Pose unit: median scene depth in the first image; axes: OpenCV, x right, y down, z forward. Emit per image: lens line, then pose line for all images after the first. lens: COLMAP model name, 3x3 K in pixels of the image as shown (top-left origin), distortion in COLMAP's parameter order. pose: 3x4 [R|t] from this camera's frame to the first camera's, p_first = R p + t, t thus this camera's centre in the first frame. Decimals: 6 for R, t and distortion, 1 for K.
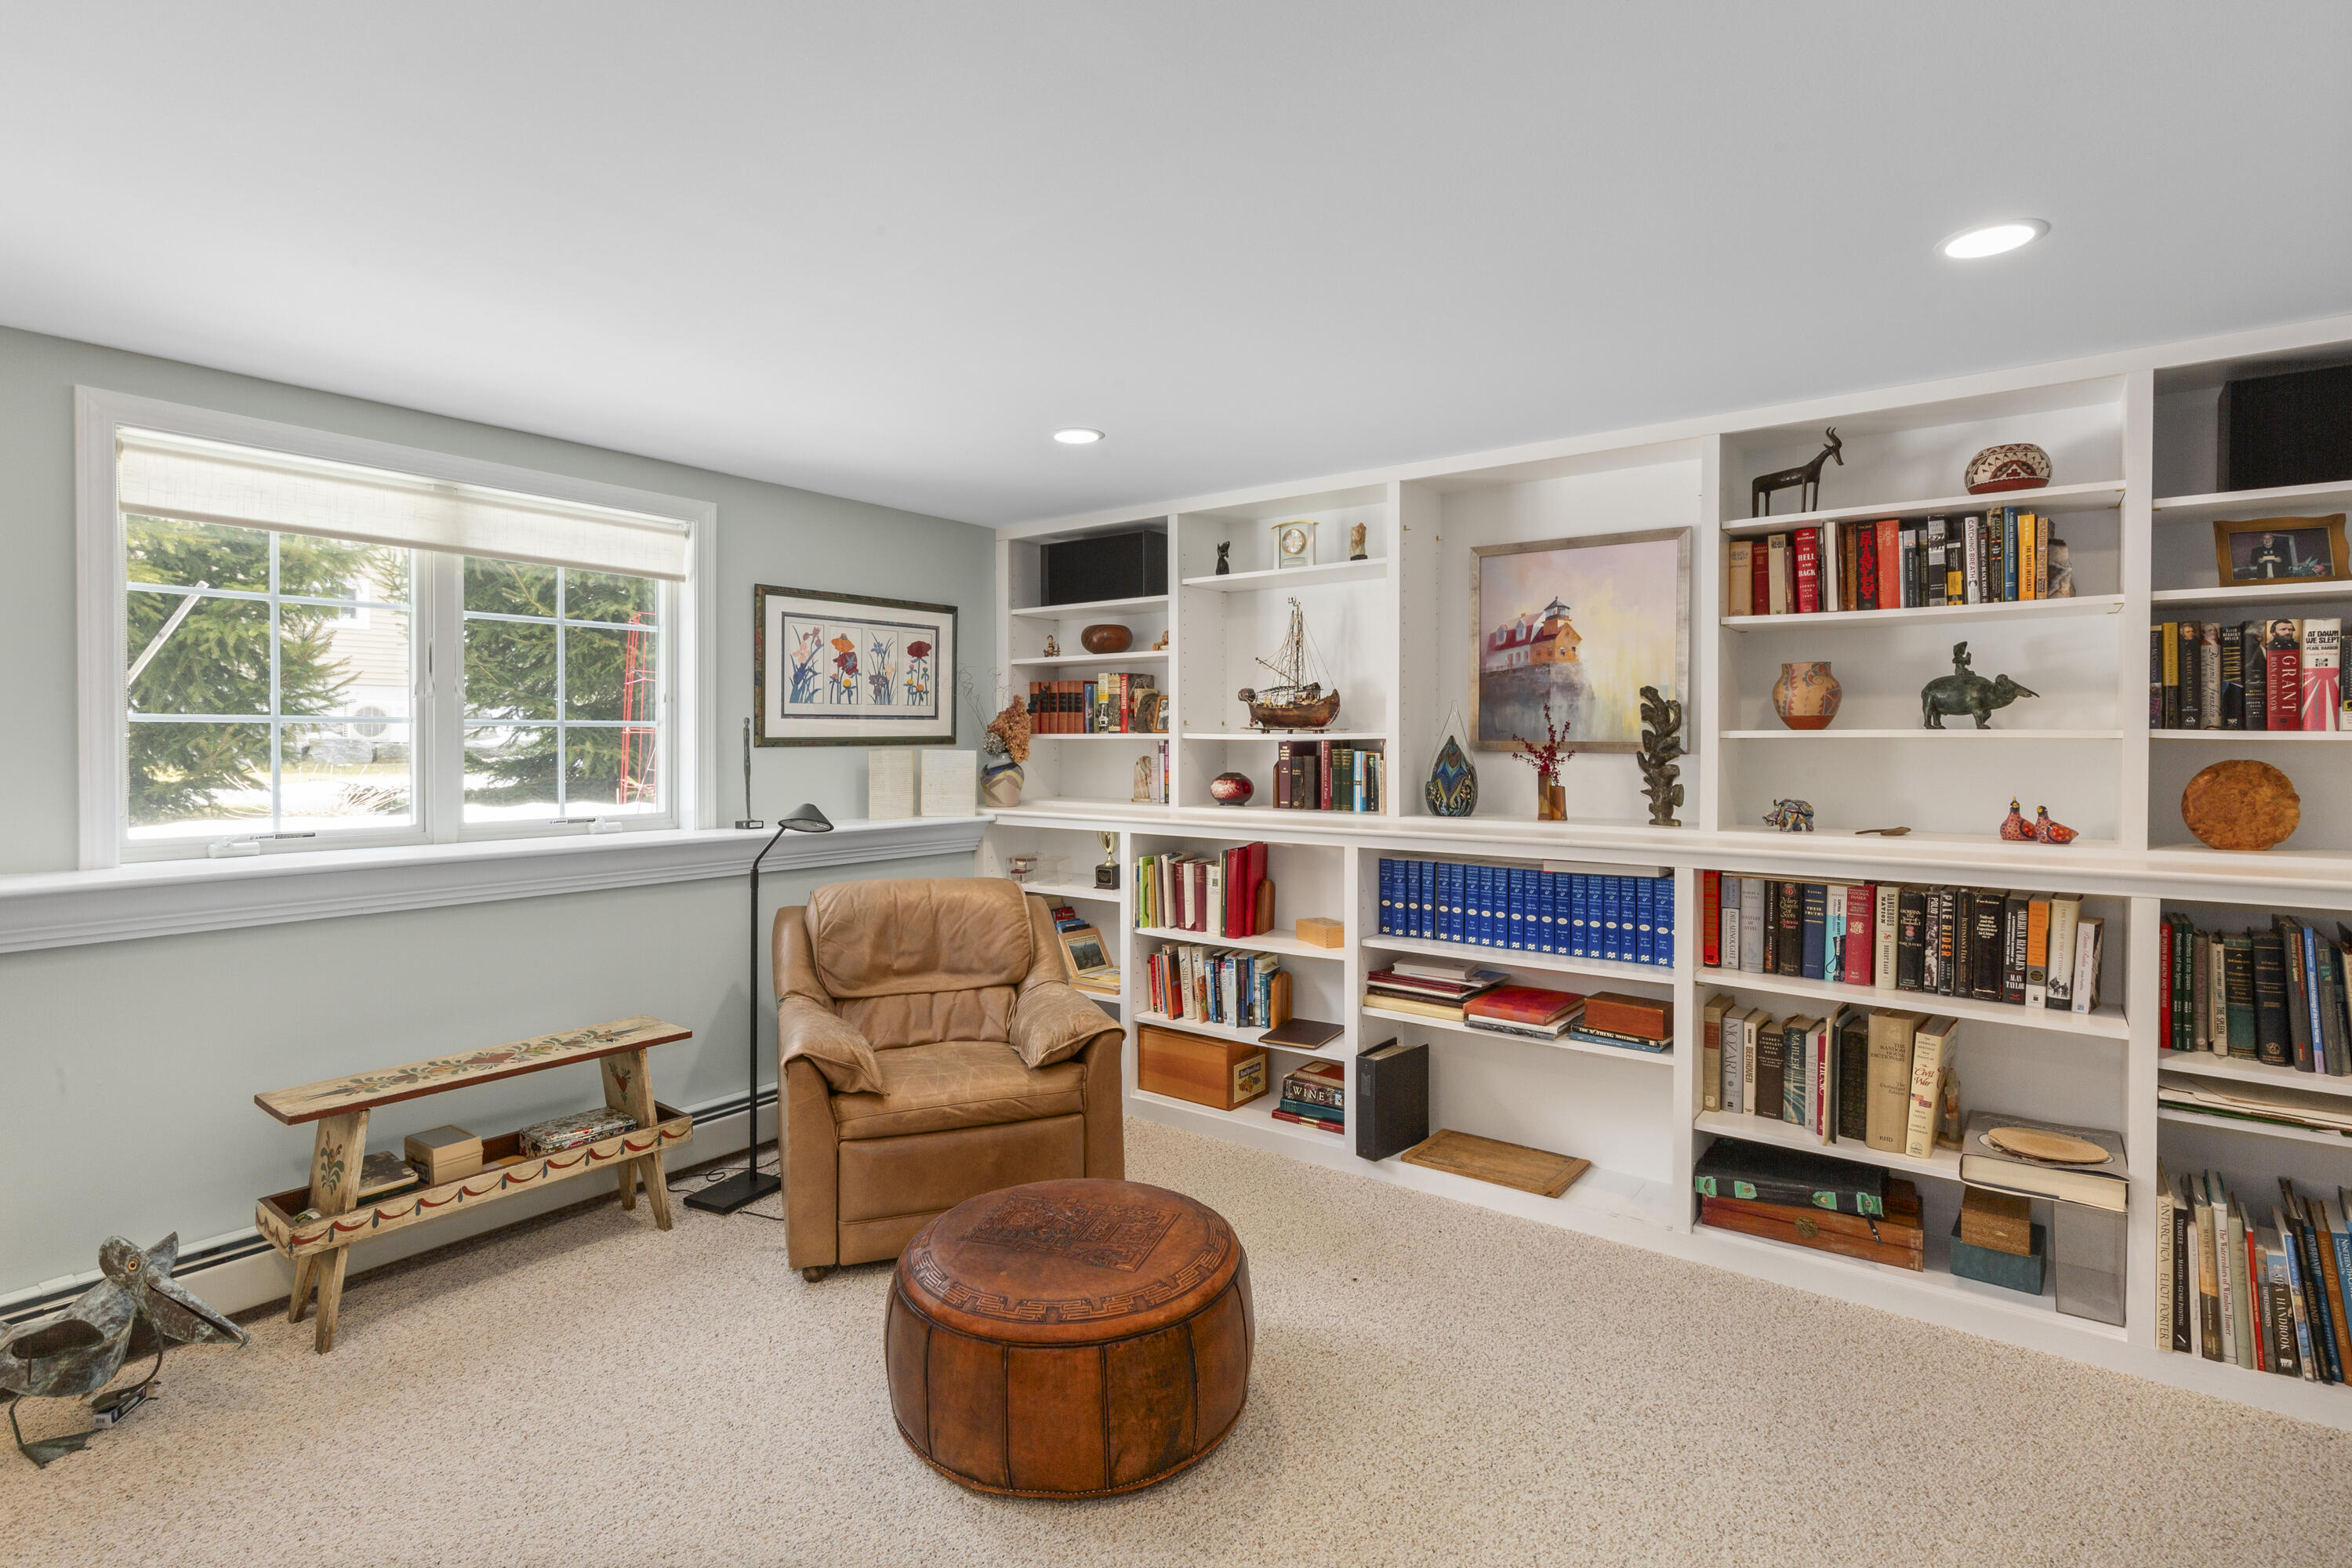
lens RADIAL K [[1141.2, 0, 1151.7], [0, 1141.2, 755.8], [0, 0, 1]] dist [0.000551, 0.002234]
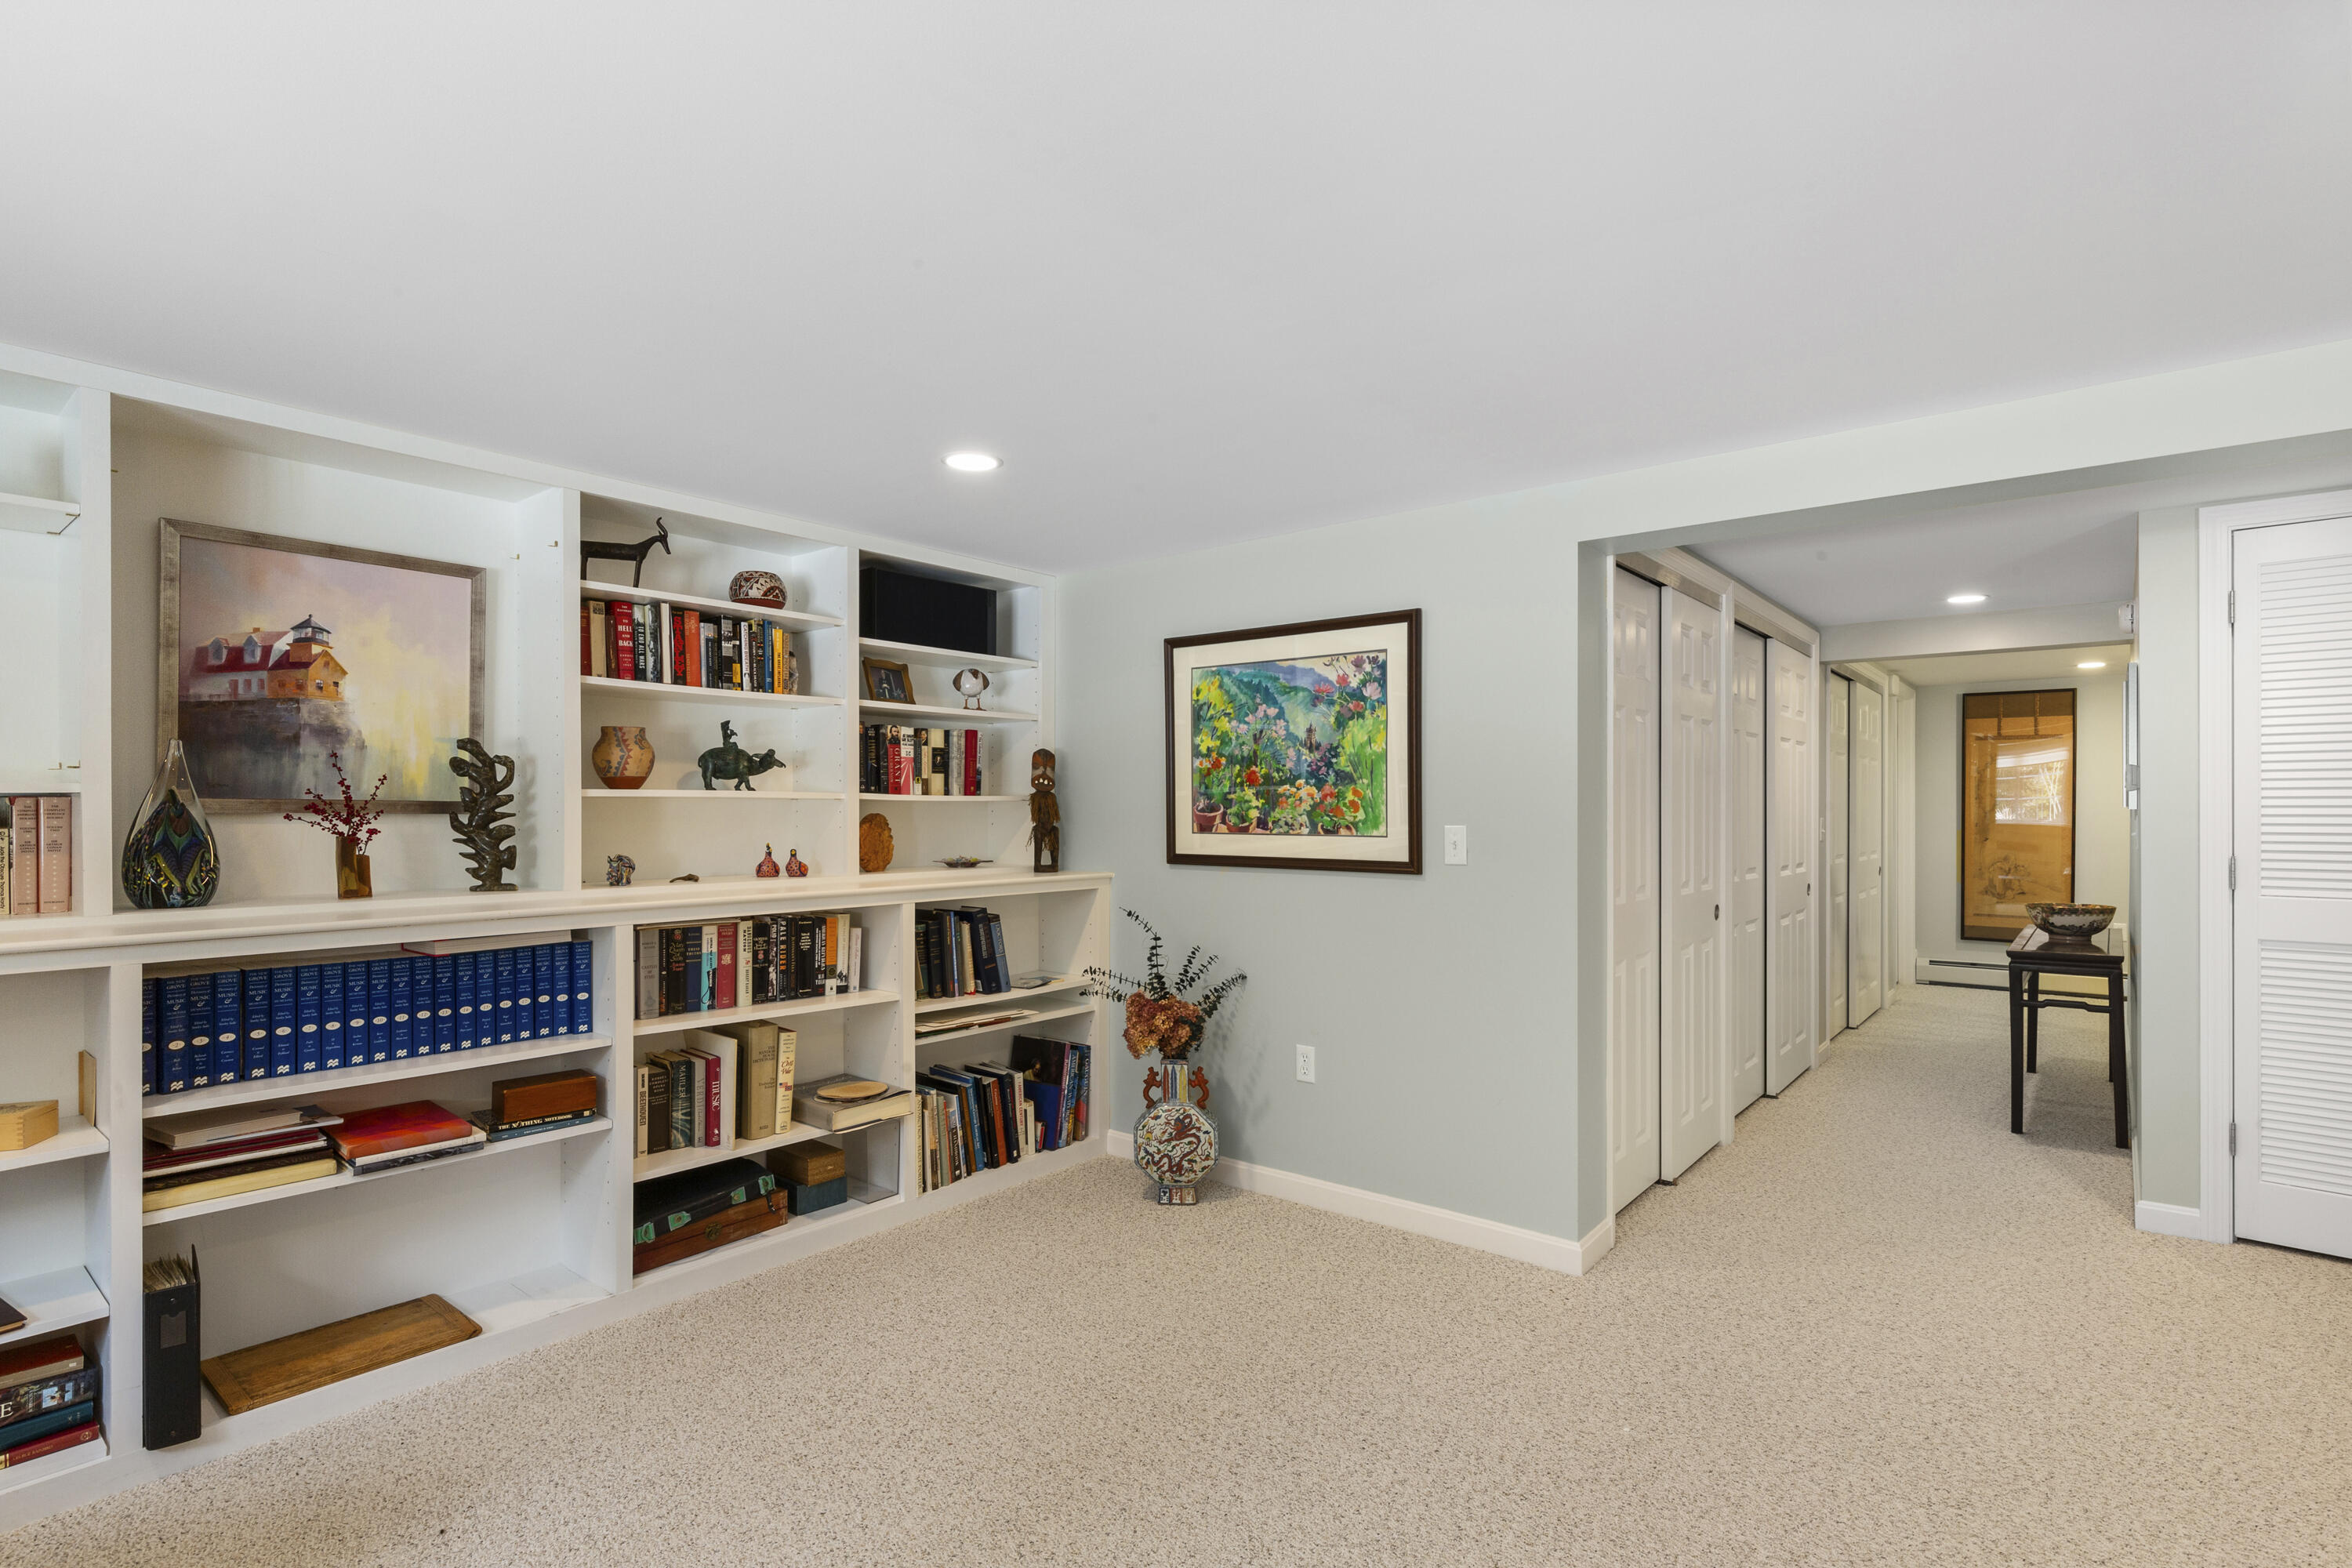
lens RADIAL K [[1141.2, 0, 1191.2], [0, 1141.2, 804.6], [0, 0, 1]] dist [0.000551, 0.002234]
pose [[0.029472, 0.000749, 0.999565, -0.503879], [0.012400, 0.999922, -0.001115, -0.000808], [-0.999489, 0.012428, 0.029461, 0.458186]]
